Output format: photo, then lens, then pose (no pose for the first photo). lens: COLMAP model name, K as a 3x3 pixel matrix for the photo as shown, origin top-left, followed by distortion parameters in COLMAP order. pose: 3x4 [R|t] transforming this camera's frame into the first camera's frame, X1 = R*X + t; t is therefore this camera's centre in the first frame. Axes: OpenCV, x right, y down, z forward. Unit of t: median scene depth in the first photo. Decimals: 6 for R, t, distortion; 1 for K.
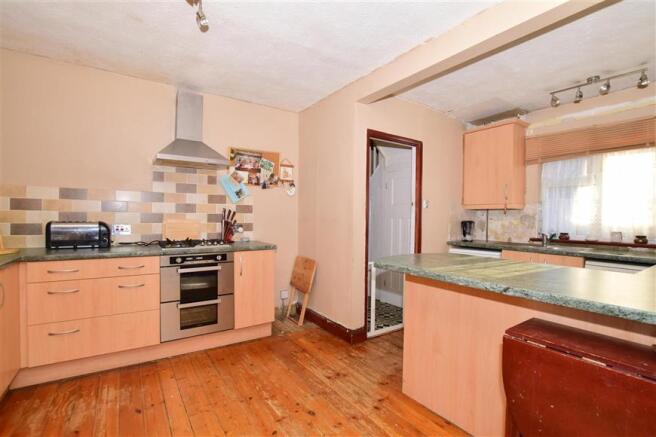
lens RADIAL K [[297.9, 0, 326.8], [0, 297.9, 218.0], [0, 0, 1]] dist [-0.002797, -0.000193]
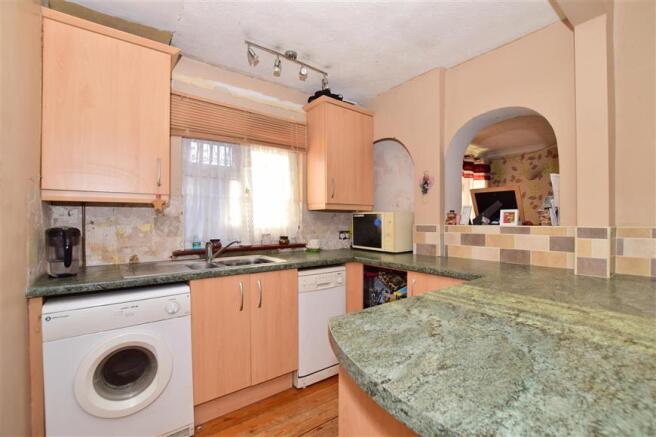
lens RADIAL K [[297.9, 0, 326.2], [0, 297.9, 216.9], [0, 0, 1]] dist [-0.002797, -0.000193]
pose [[-0.047657, -0.003653, 0.998857, 0.037277], [0.004699, 0.999981, 0.003881, -0.007968], [-0.998853, 0.004878, -0.047639, 0.762685]]
